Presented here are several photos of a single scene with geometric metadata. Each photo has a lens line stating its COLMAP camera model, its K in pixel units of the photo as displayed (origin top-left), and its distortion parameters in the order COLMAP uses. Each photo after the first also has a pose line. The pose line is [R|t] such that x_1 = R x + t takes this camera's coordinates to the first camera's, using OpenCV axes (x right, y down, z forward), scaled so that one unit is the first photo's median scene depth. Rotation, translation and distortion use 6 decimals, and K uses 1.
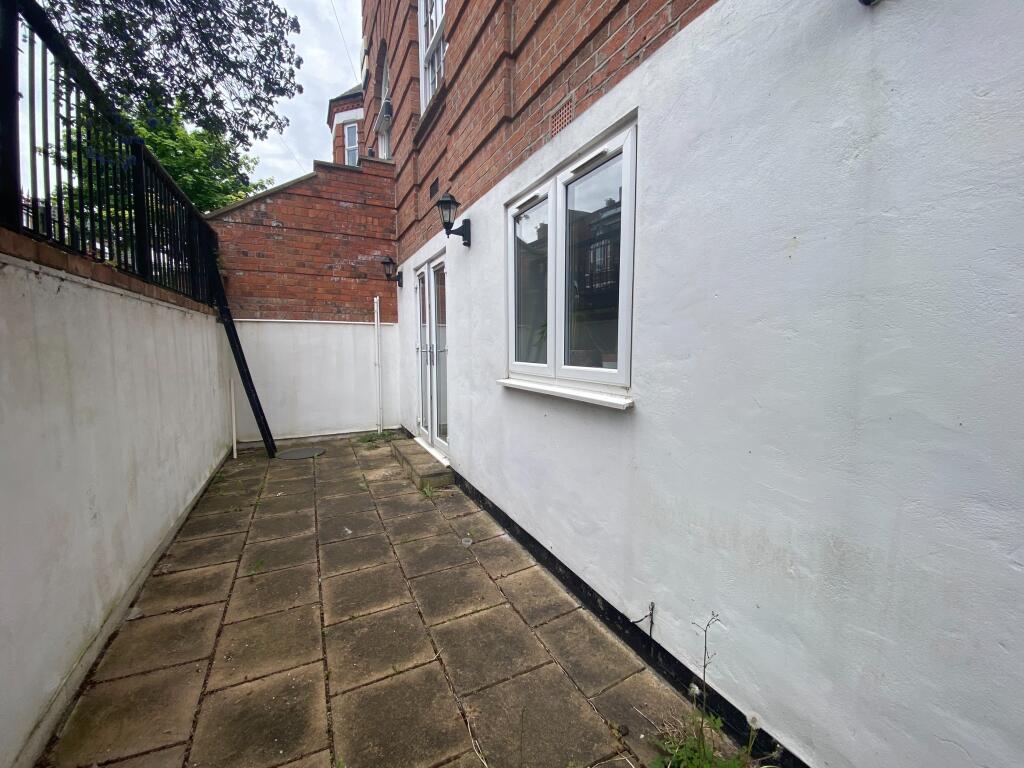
lens RADIAL K [[418.3, 0, 513.7], [0, 418.3, 387.0], [0, 0, 1]] dist [-0.007284, -0.008293]
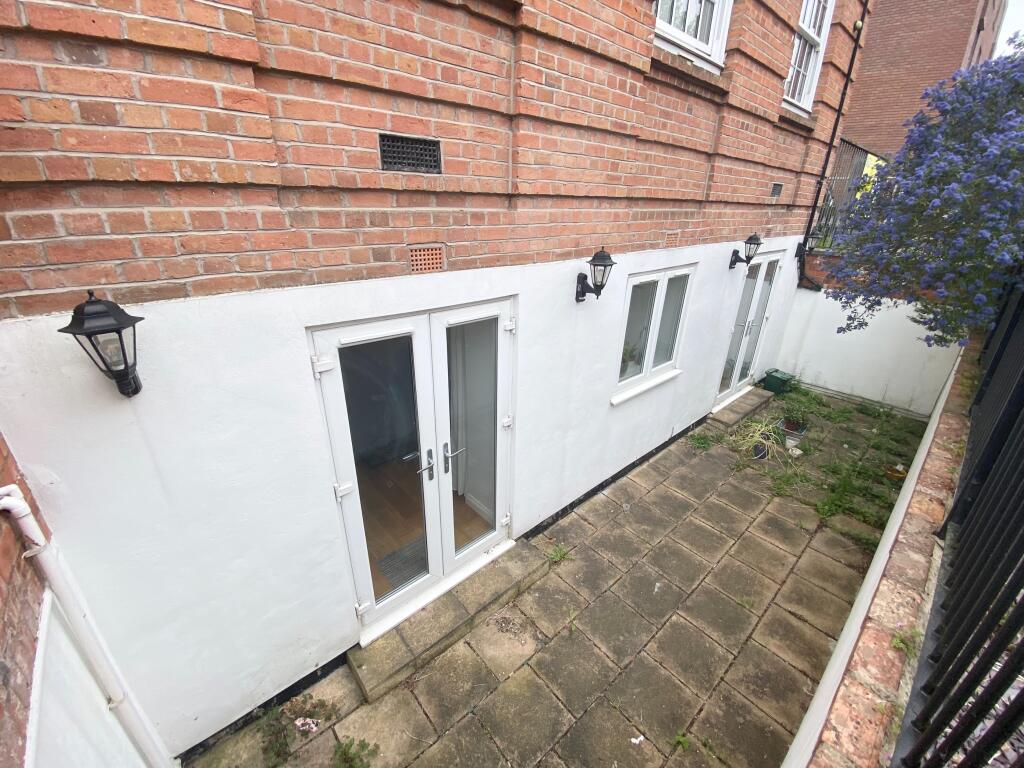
lens RADIAL K [[418.3, 0, 508.8], [0, 418.3, 377.5], [0, 0, 1]] dist [-0.007284, -0.008293]
pose [[-0.257943, -0.388122, 0.884775, -1.252320], [0.083563, 0.903371, 0.420641, -0.770181], [-0.962540, 0.182436, -0.200586, 1.780259]]
